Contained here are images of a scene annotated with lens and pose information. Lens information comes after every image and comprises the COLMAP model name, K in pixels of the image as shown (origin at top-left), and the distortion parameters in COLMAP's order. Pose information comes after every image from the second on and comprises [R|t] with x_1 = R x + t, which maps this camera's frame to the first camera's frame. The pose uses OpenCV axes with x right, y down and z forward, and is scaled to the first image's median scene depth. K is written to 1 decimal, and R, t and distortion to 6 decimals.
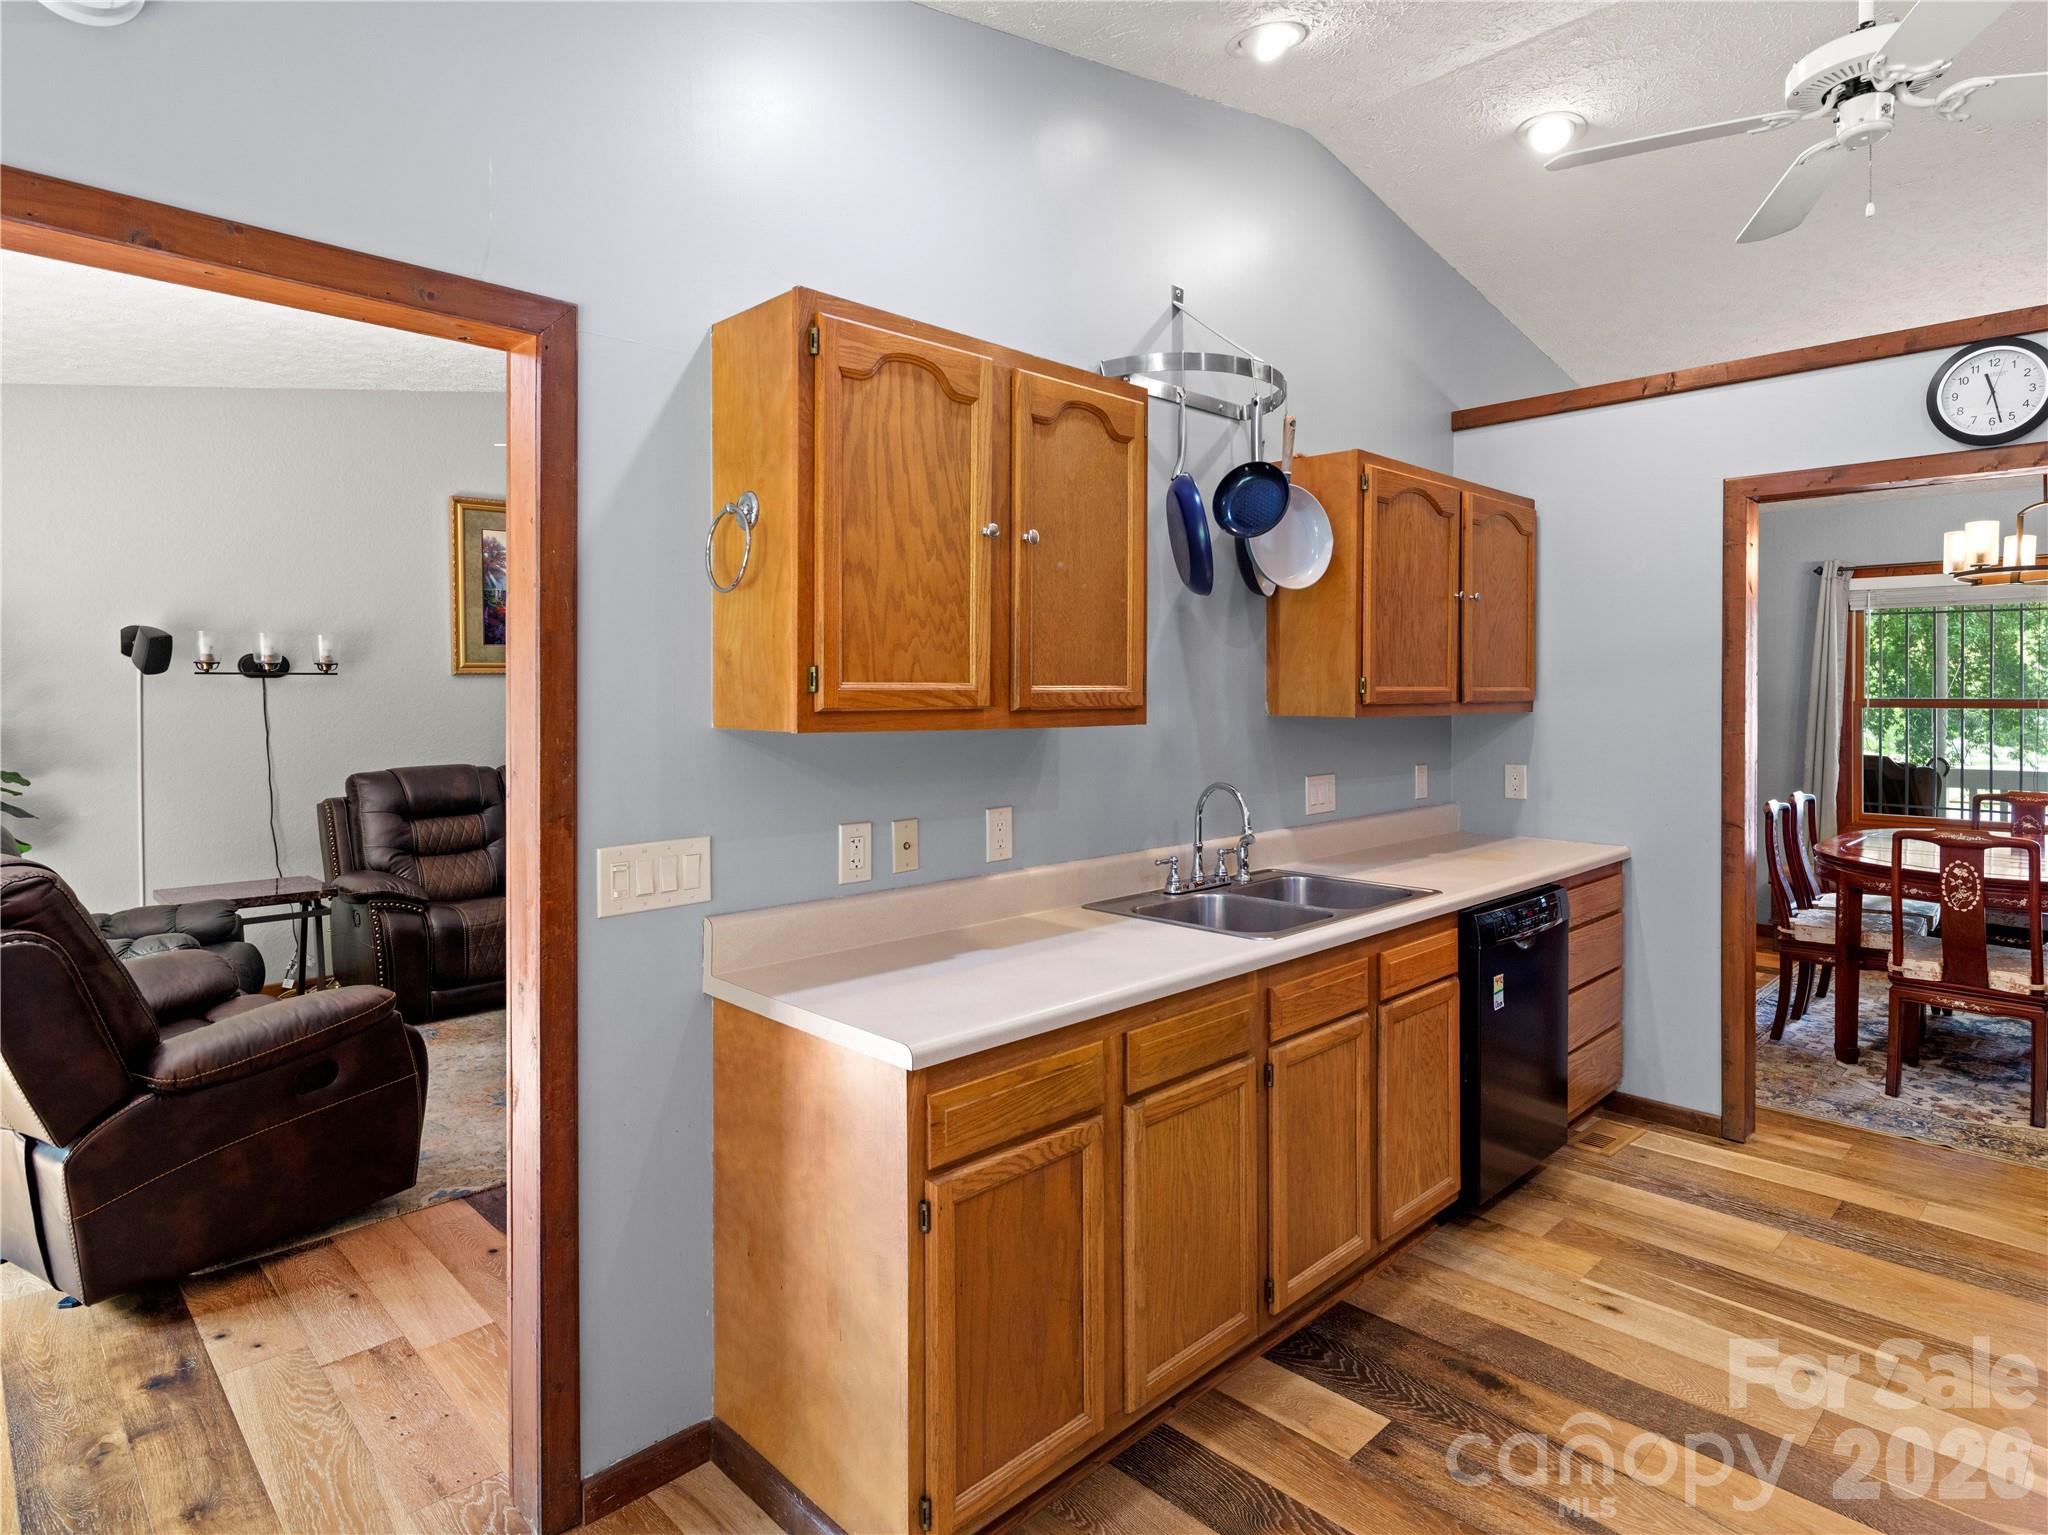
lens RADIAL K [[1119.0, 0, 1057.4], [0, 1119.0, 695.1], [0, 0, 1]] dist [0.013929, -0.013465]
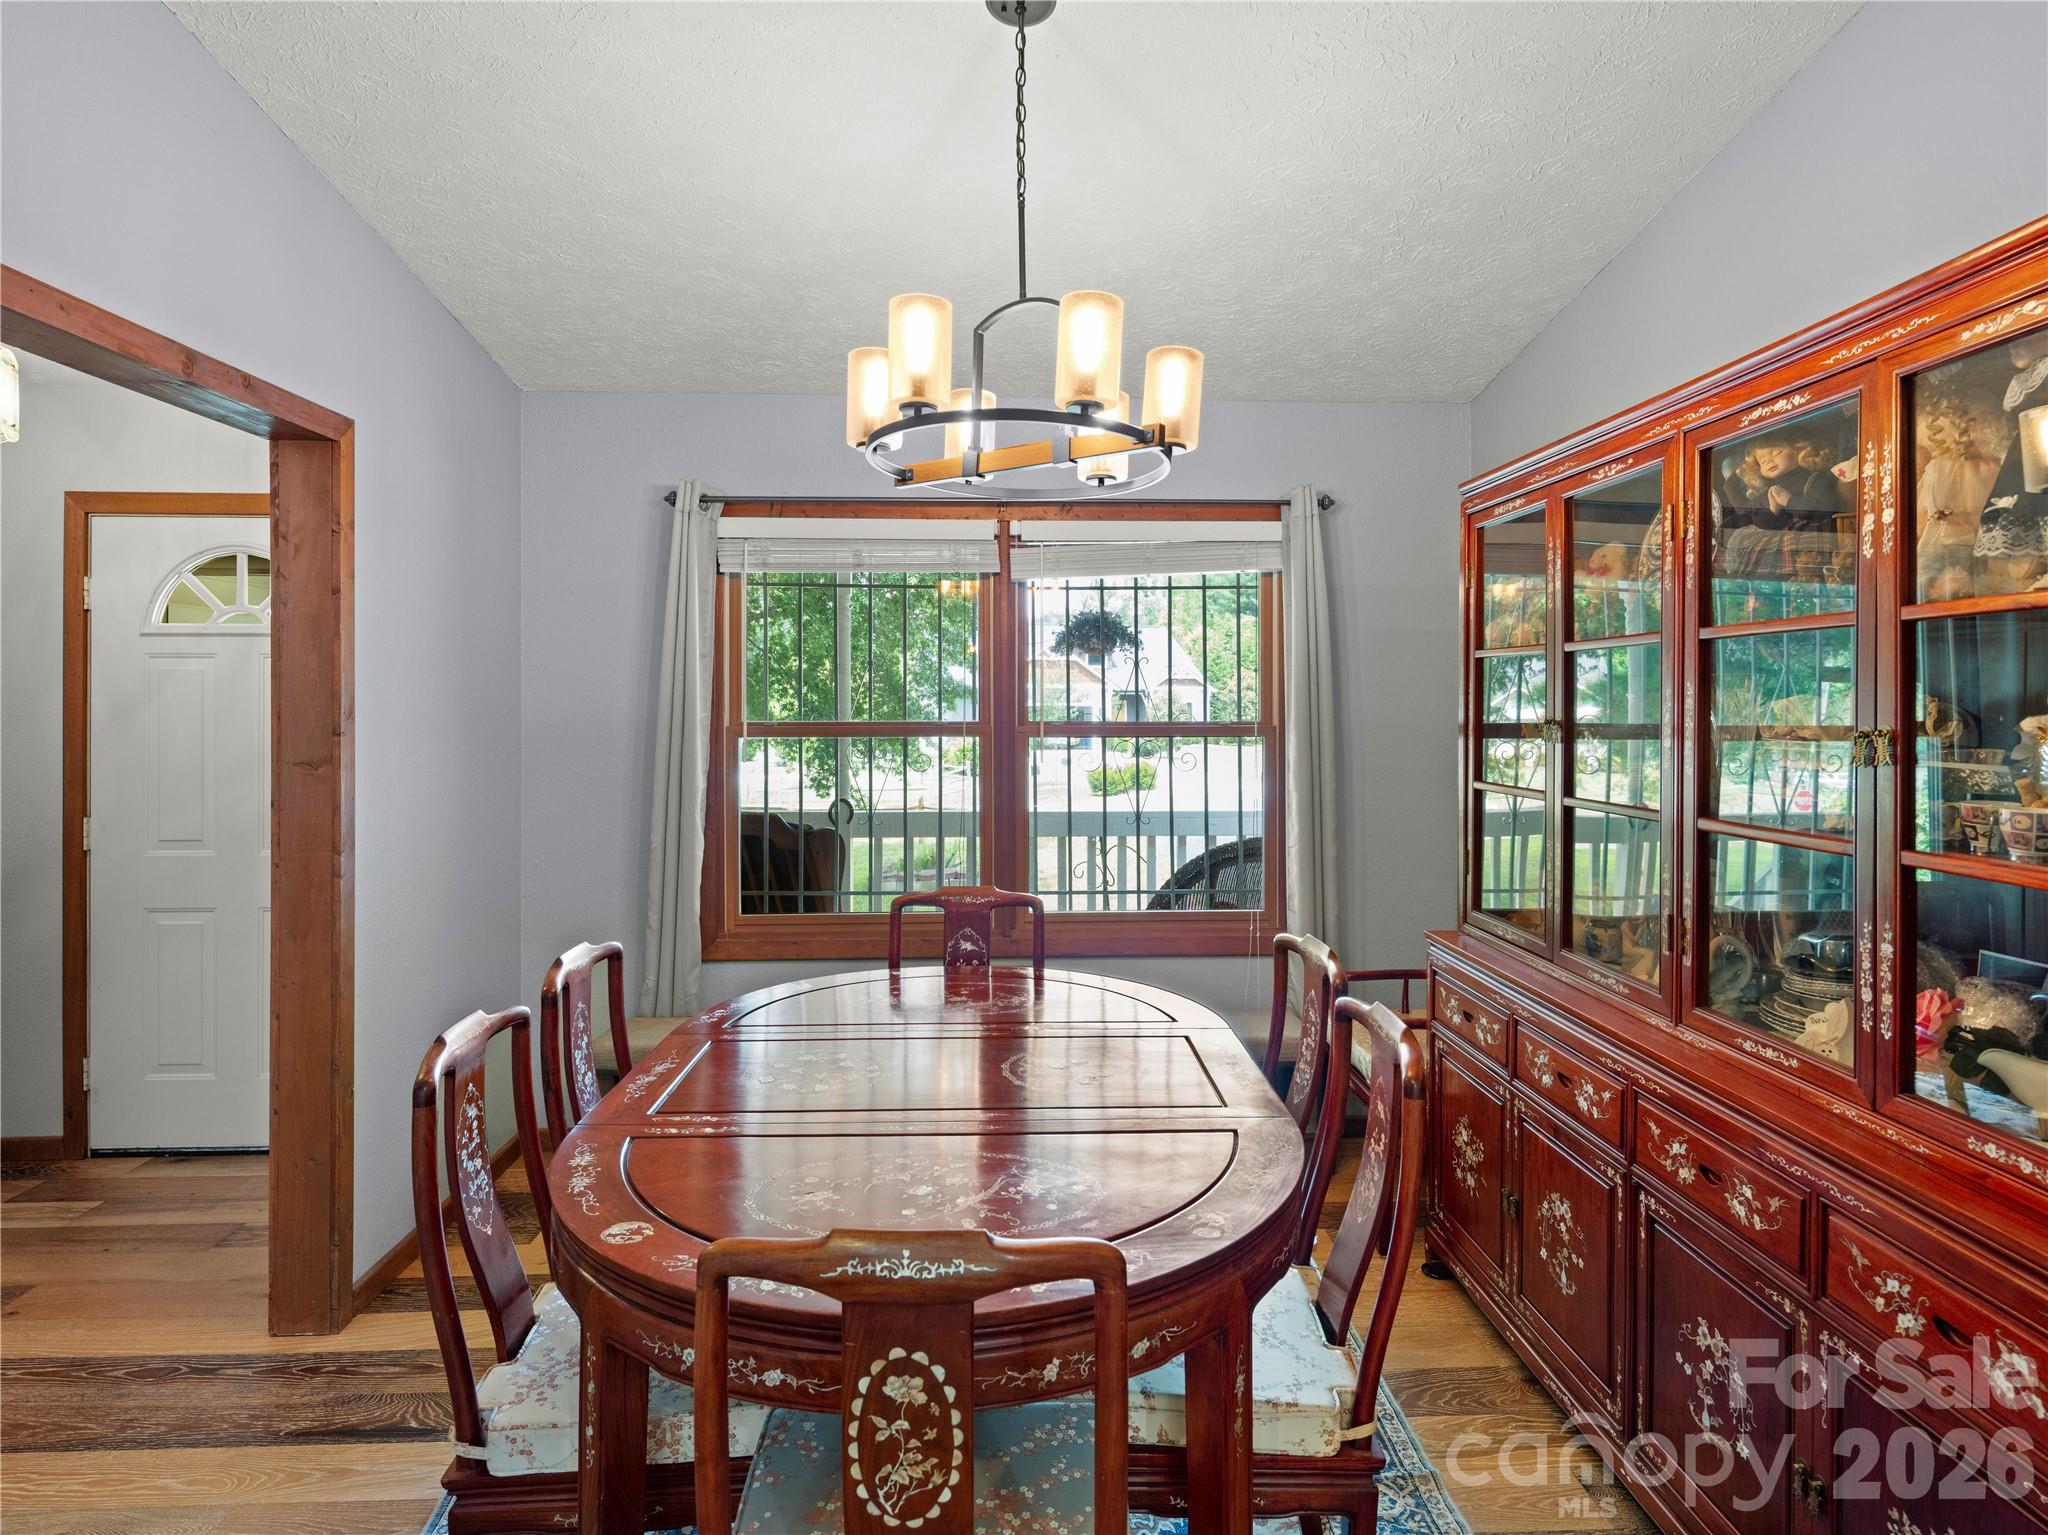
lens RADIAL K [[1119.0, 0, 1031.2], [0, 1119.0, 702.3], [0, 0, 1]] dist [0.013929, -0.013465]
pose [[0.672983, 0.003048, 0.739652, 0.464944], [0.003969, 0.999962, -0.007731, -0.002768], [-0.739648, 0.008139, 0.672945, 0.591014]]
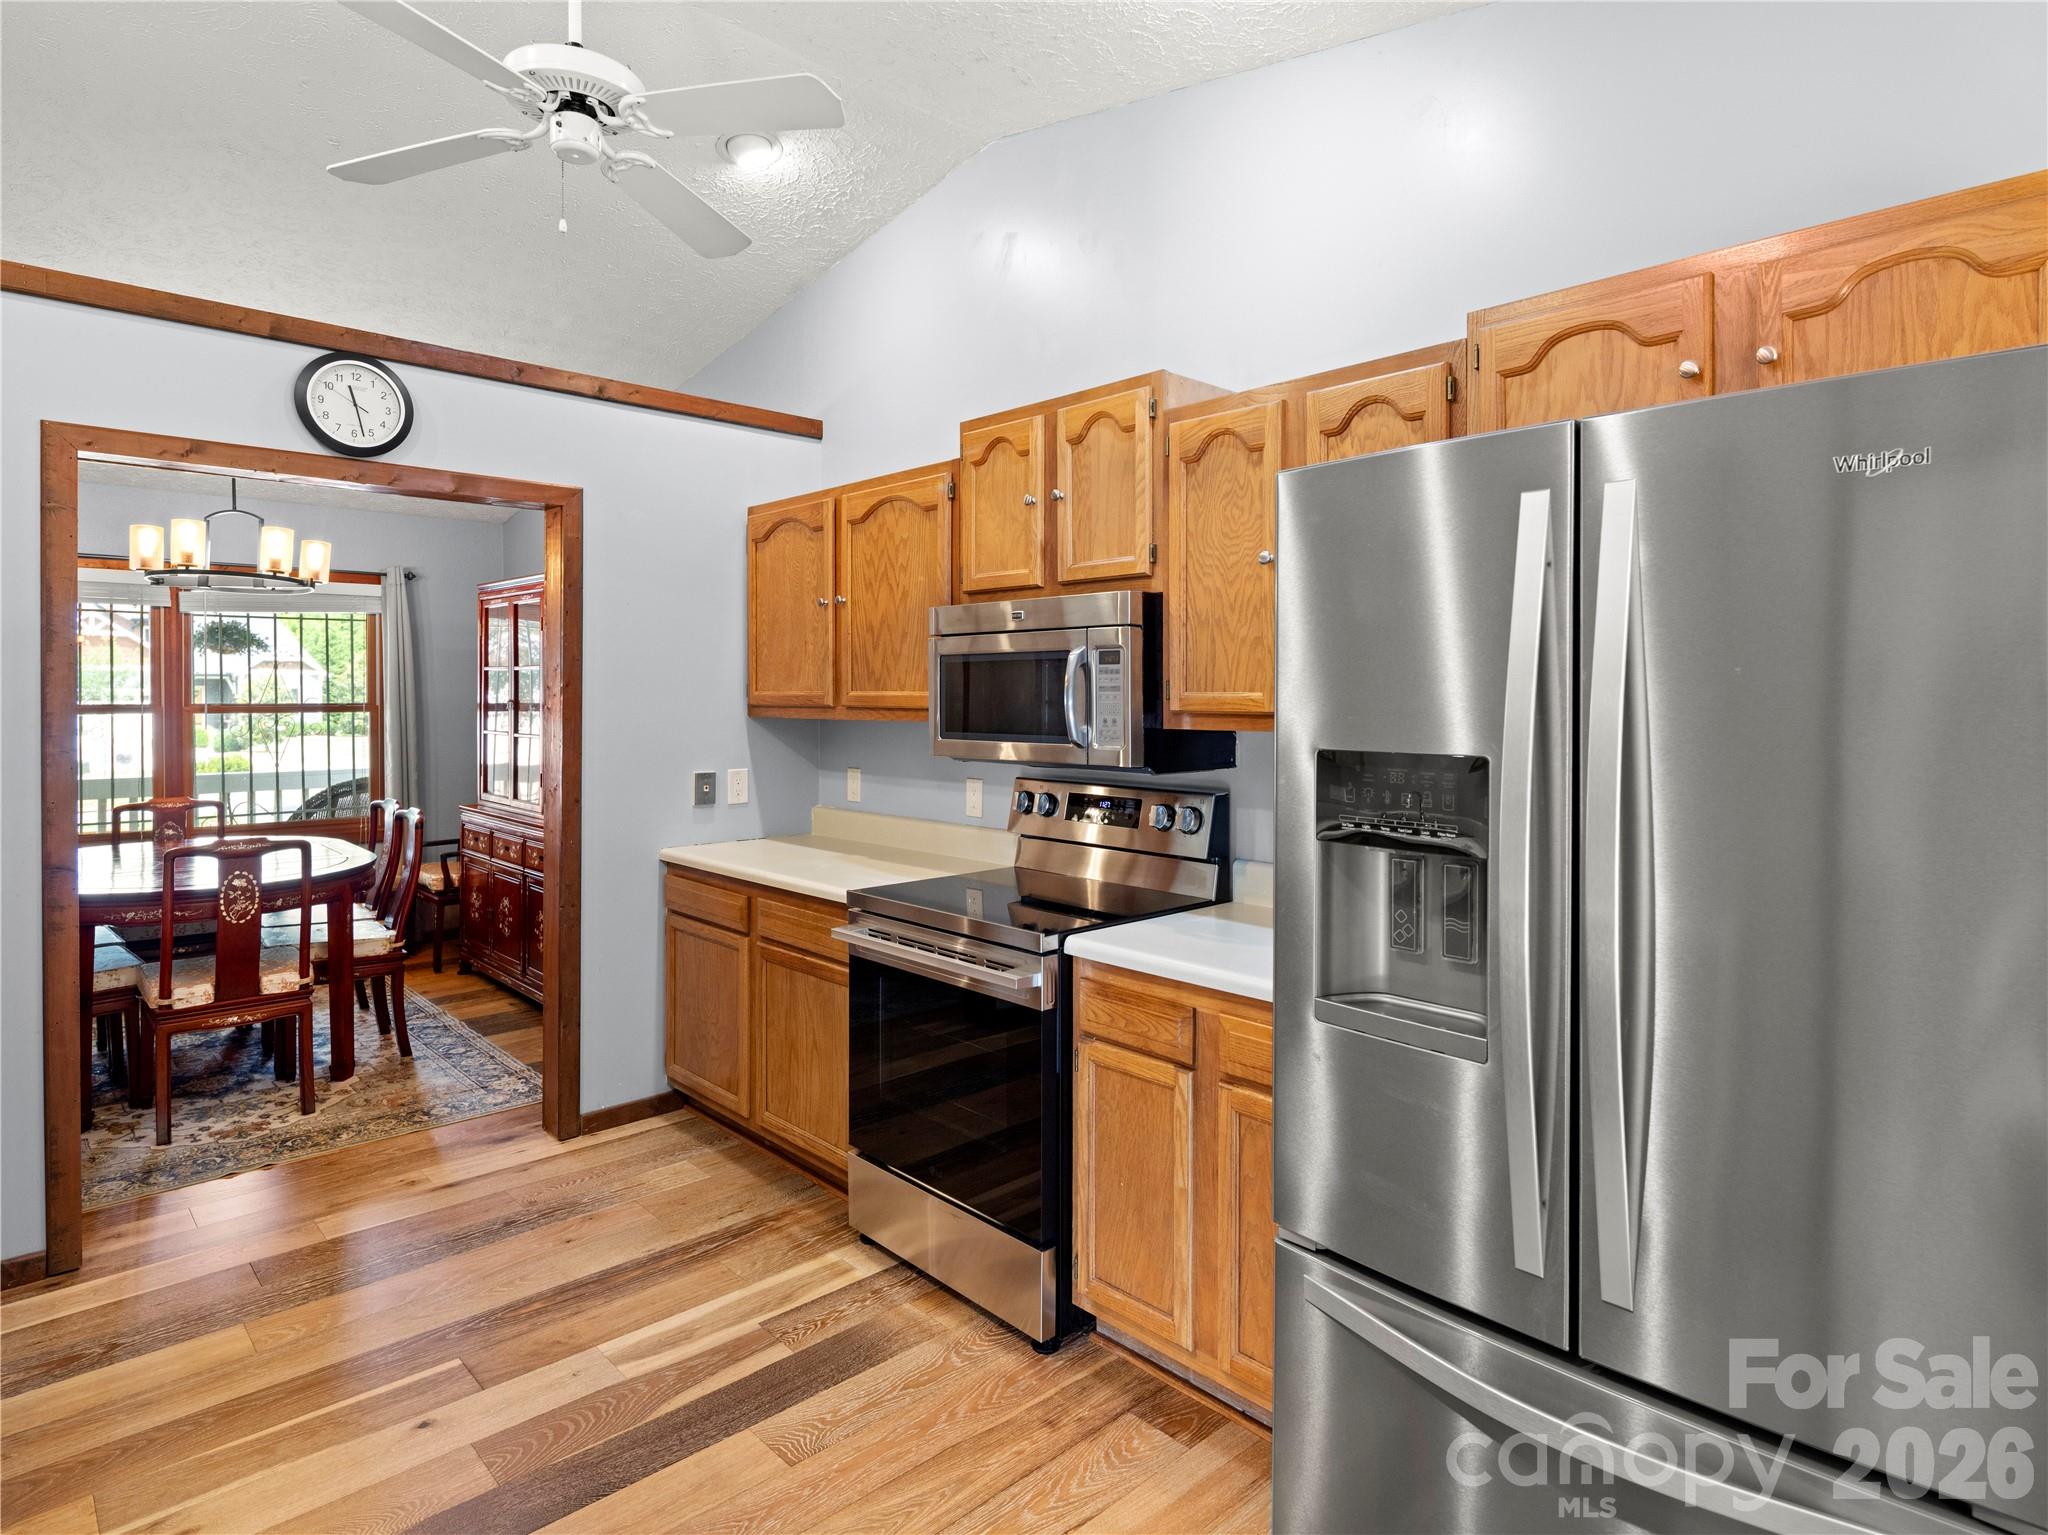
lens RADIAL K [[1119.0, 0, 1055.3], [0, 1119.0, 706.2], [0, 0, 1]] dist [0.013929, -0.013465]
pose [[0.001321, -0.010072, 0.999948, -0.120142], [0.003956, 0.999942, 0.010066, -0.001153], [-0.999991, 0.003943, 0.001361, 0.218236]]
